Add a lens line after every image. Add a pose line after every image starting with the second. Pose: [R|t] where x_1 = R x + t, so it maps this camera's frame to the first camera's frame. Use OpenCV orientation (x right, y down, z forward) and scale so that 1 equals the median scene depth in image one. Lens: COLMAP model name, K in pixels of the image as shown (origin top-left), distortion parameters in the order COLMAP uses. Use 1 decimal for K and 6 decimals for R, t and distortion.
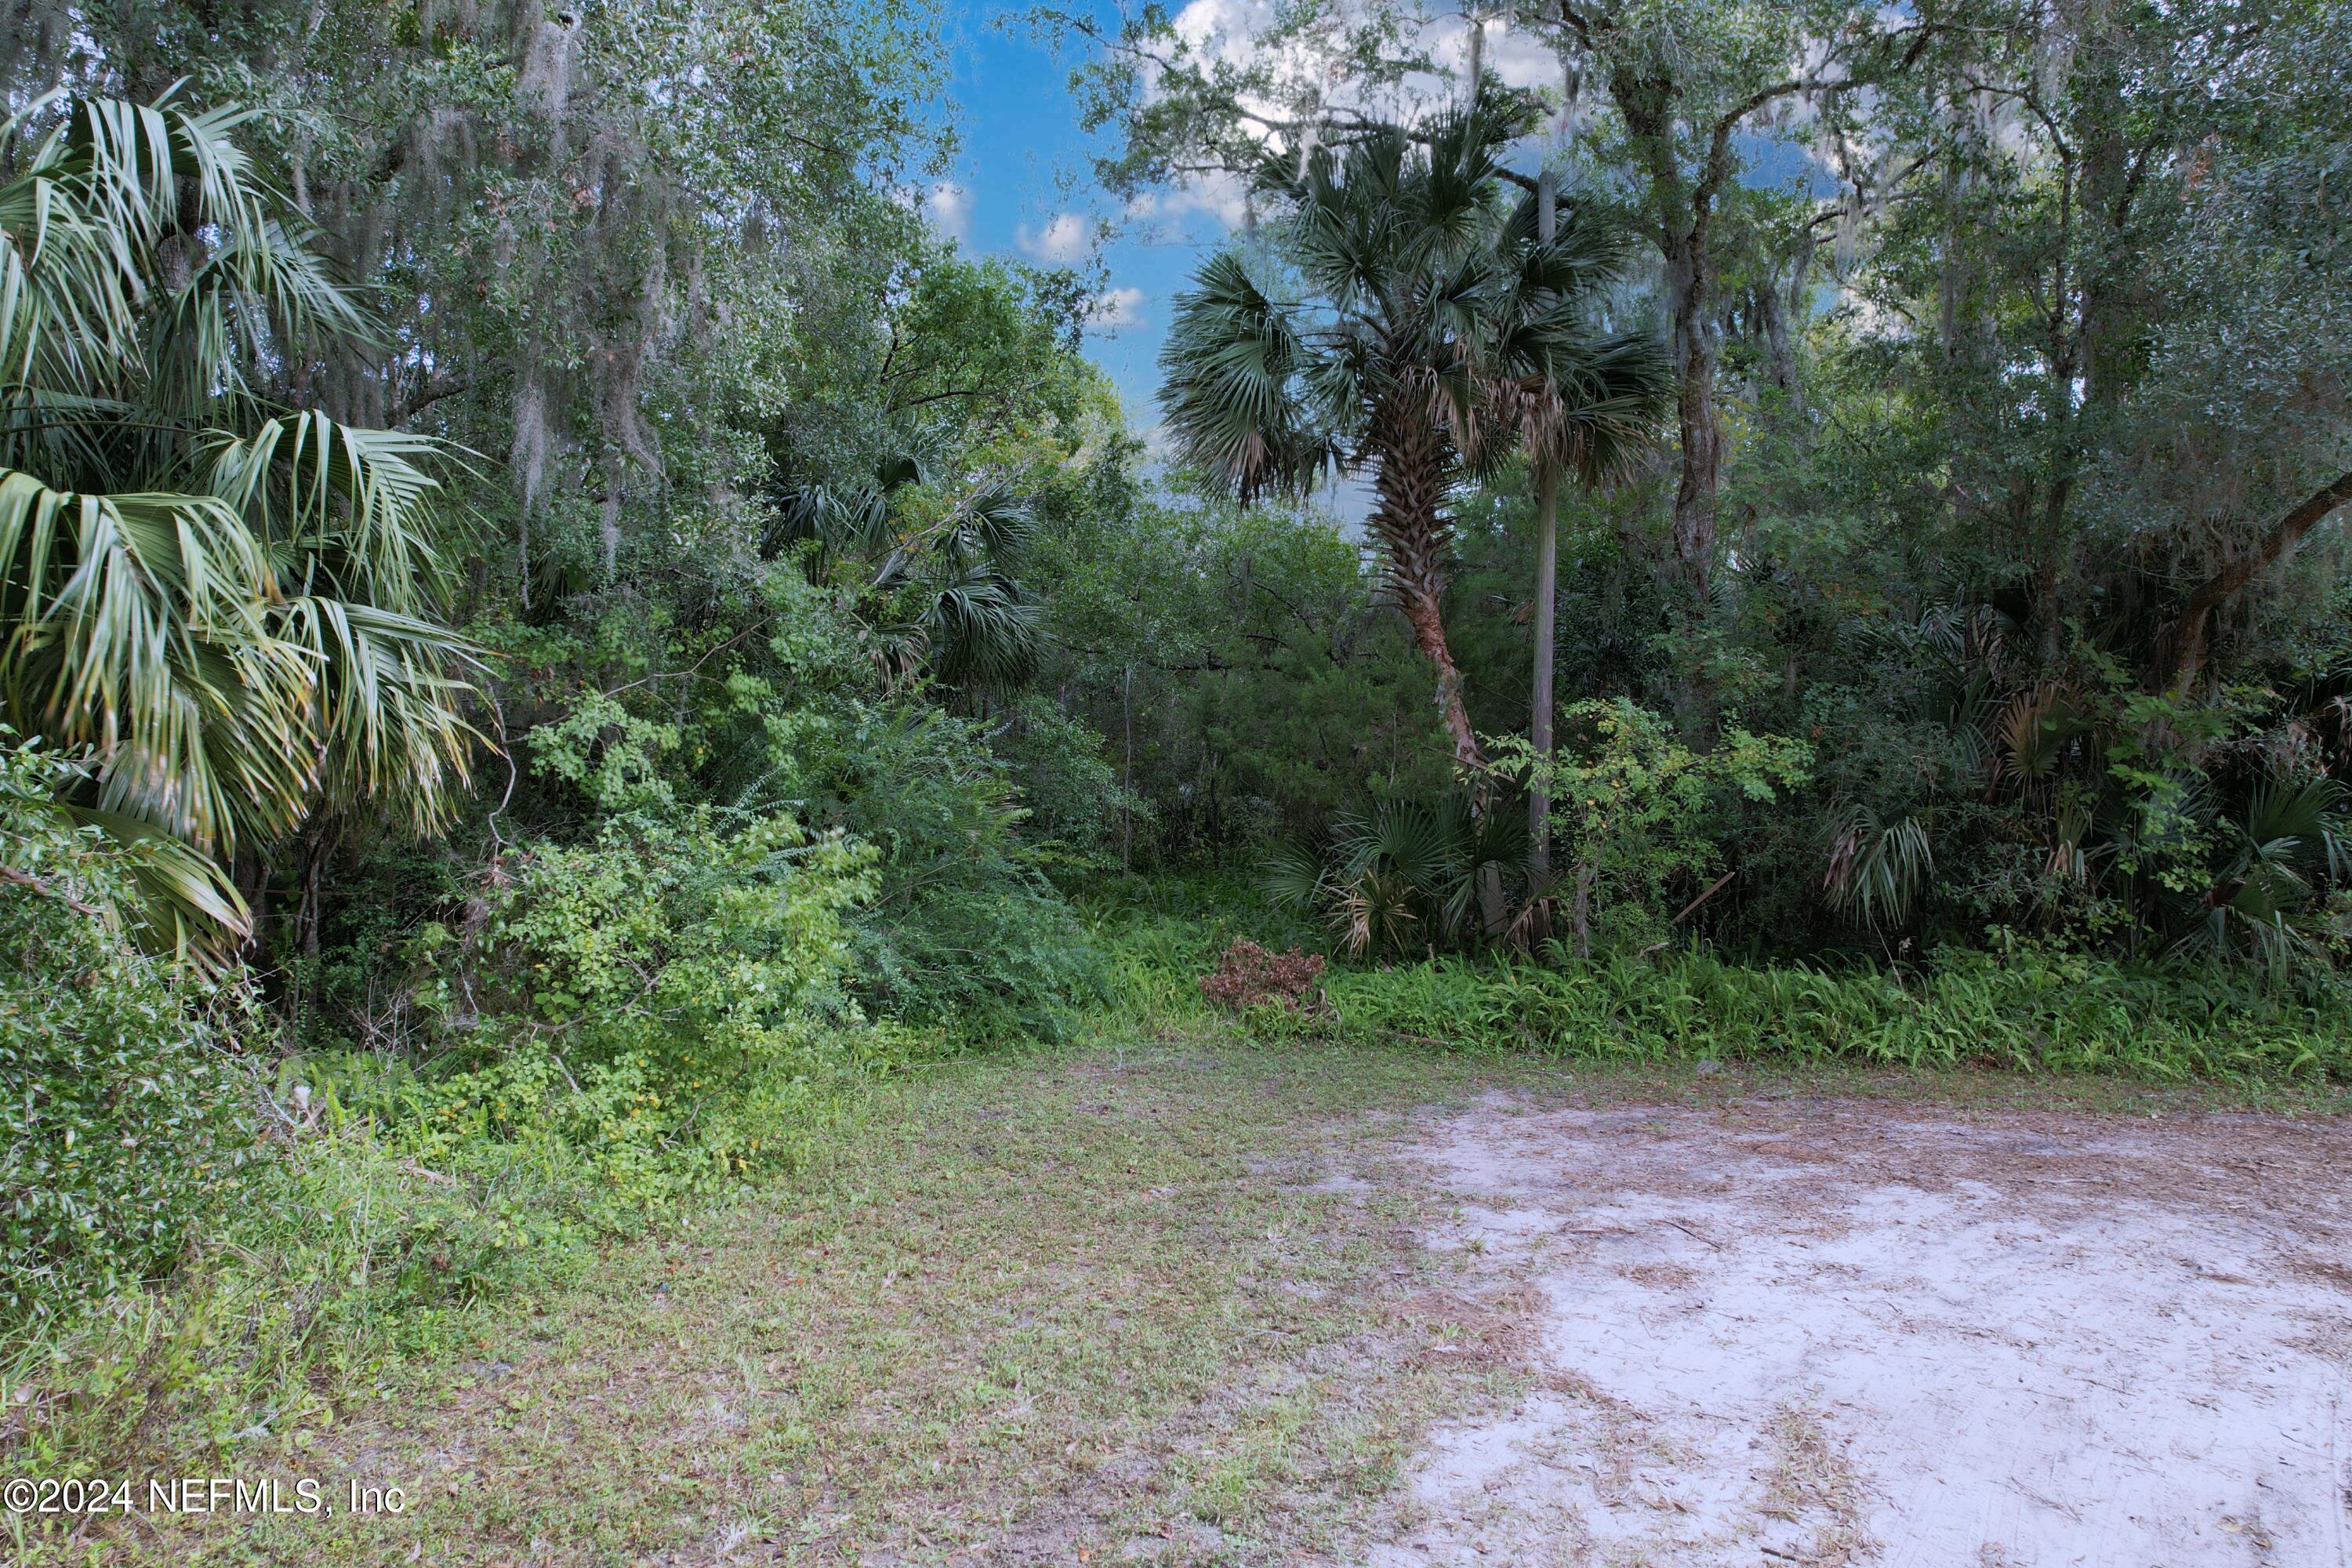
lens RADIAL K [[1784.1, 0, 1176.0], [0, 1784.1, 784.0], [0, 0, 1]] dist [-0.212070, 0.195003]
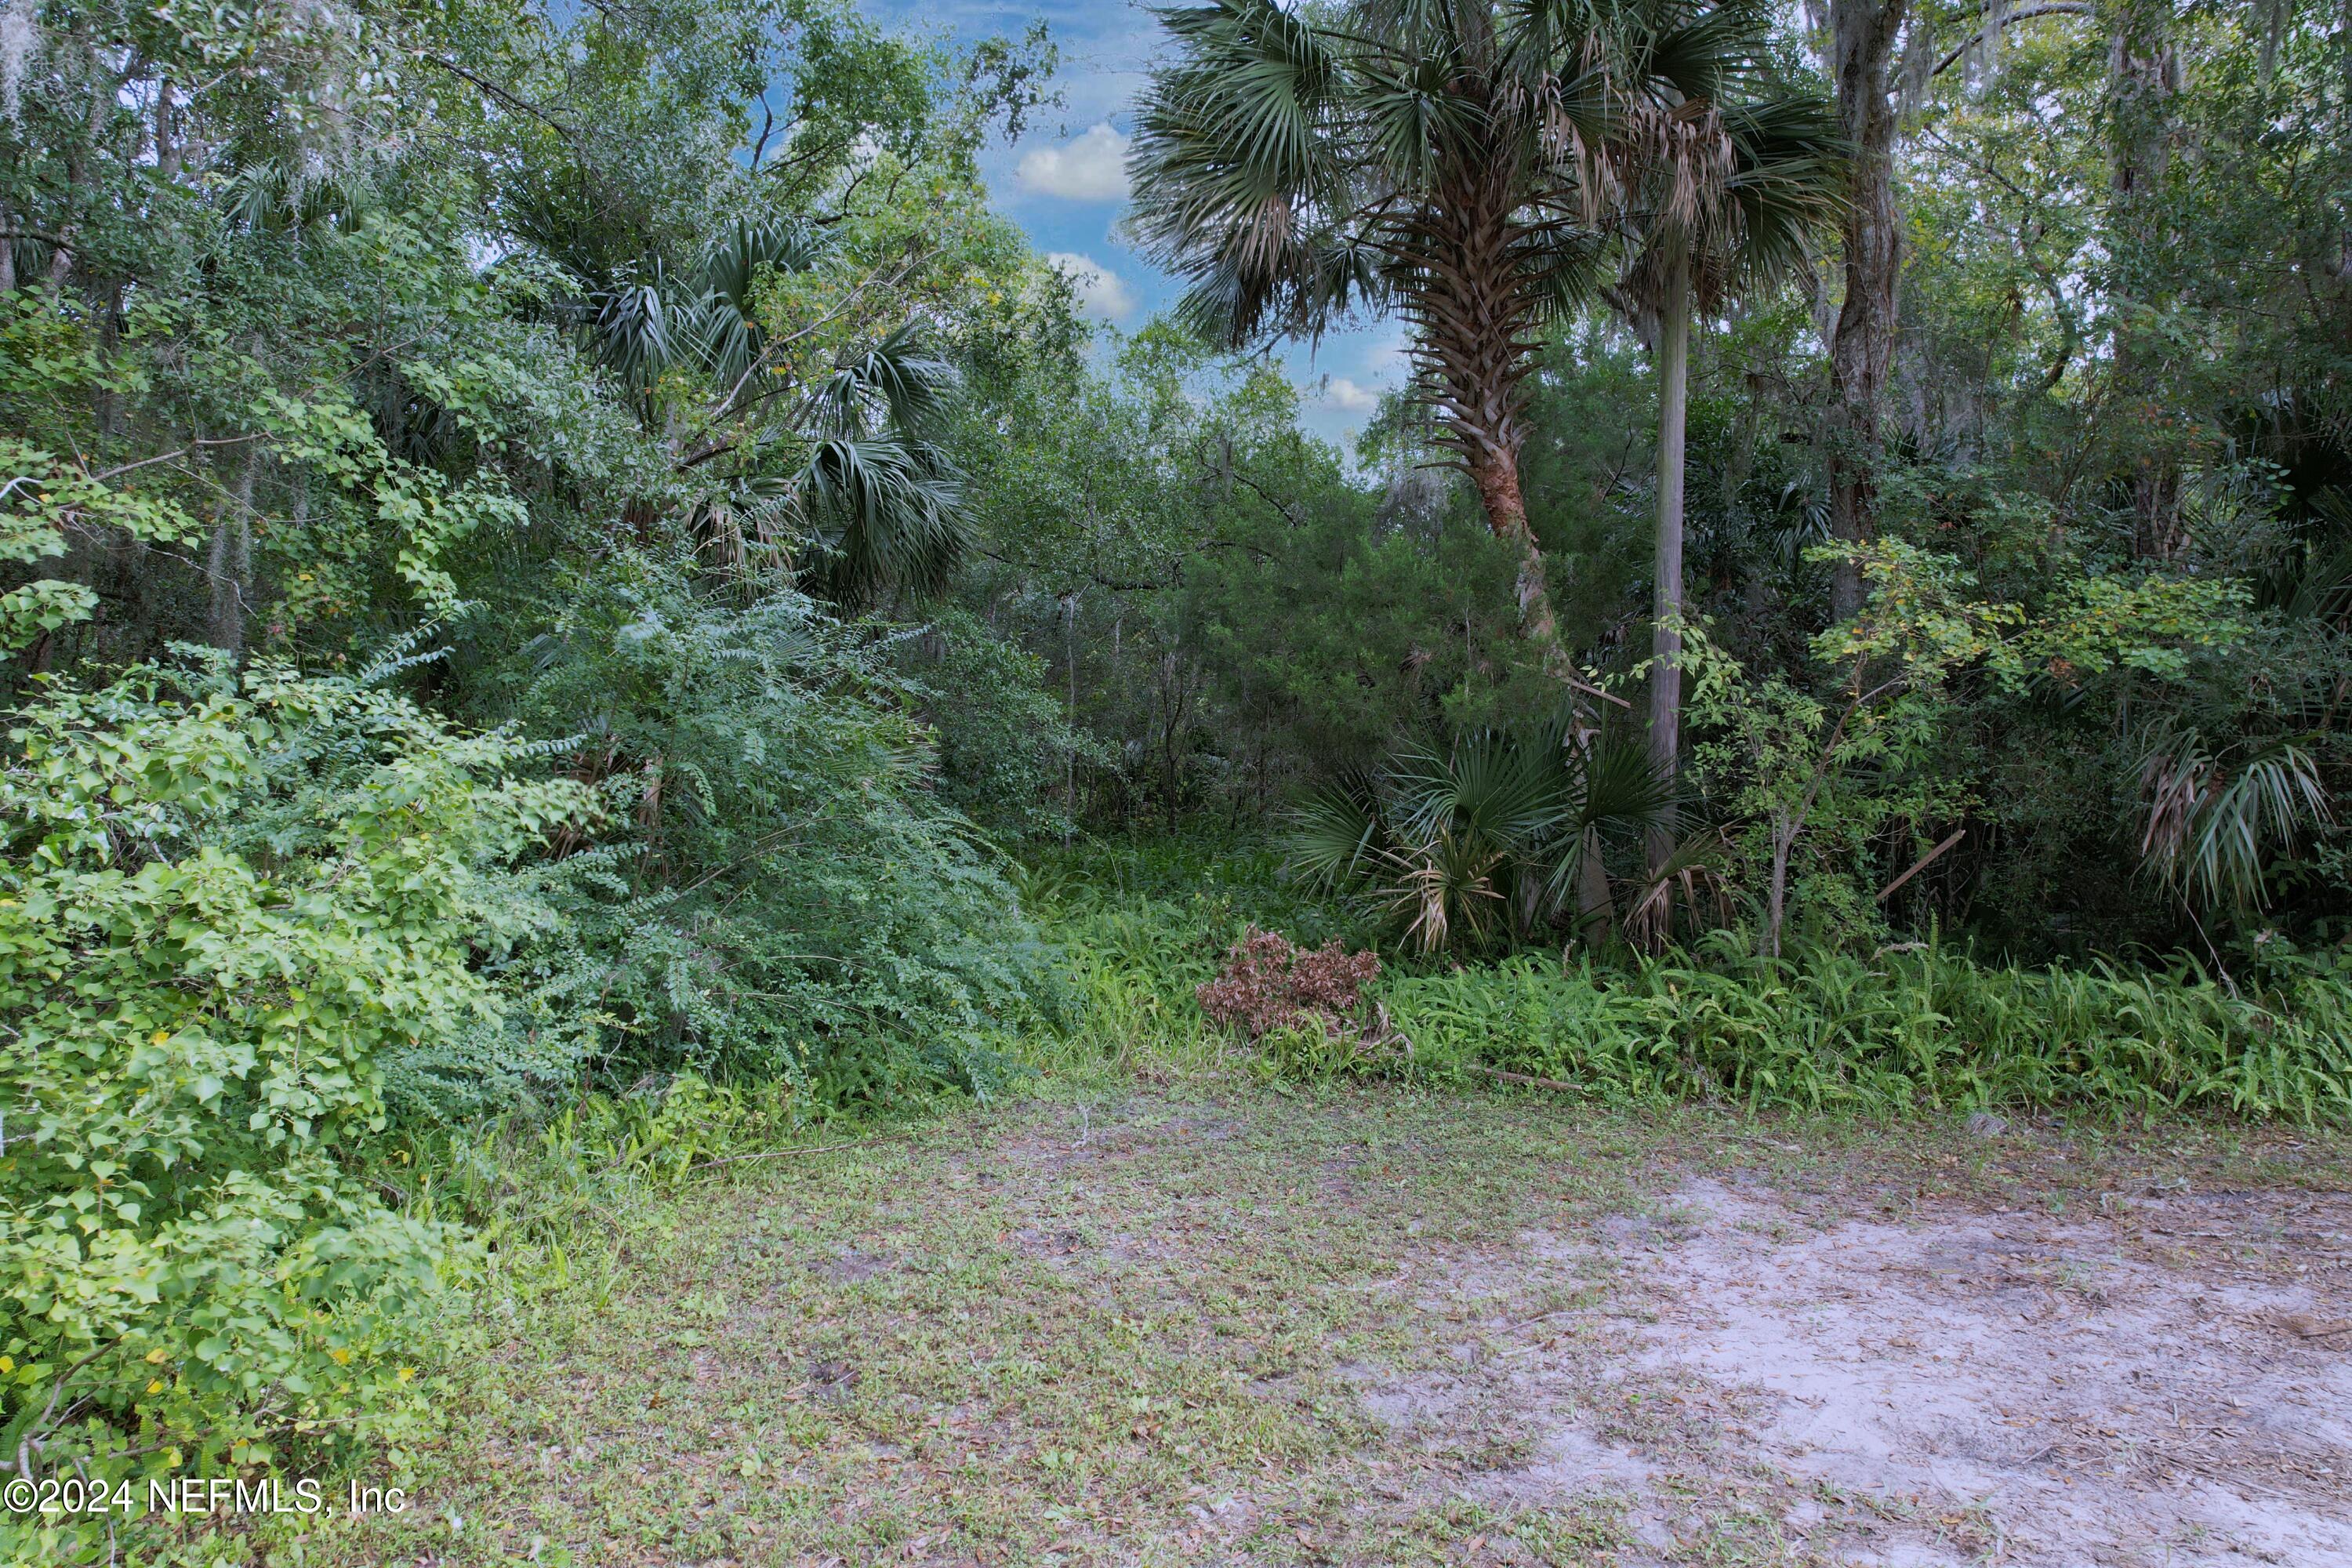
lens RADIAL K [[1784.1, 0, 1176.0], [0, 1784.1, 784.0], [0, 0, 1]] dist [-0.212070, 0.195003]
pose [[0.999274, 0.000417, 0.038101, -0.020866], [-0.000979, 0.999891, 0.014721, 0.022487], [-0.038091, -0.014748, 0.999165, 0.332341]]
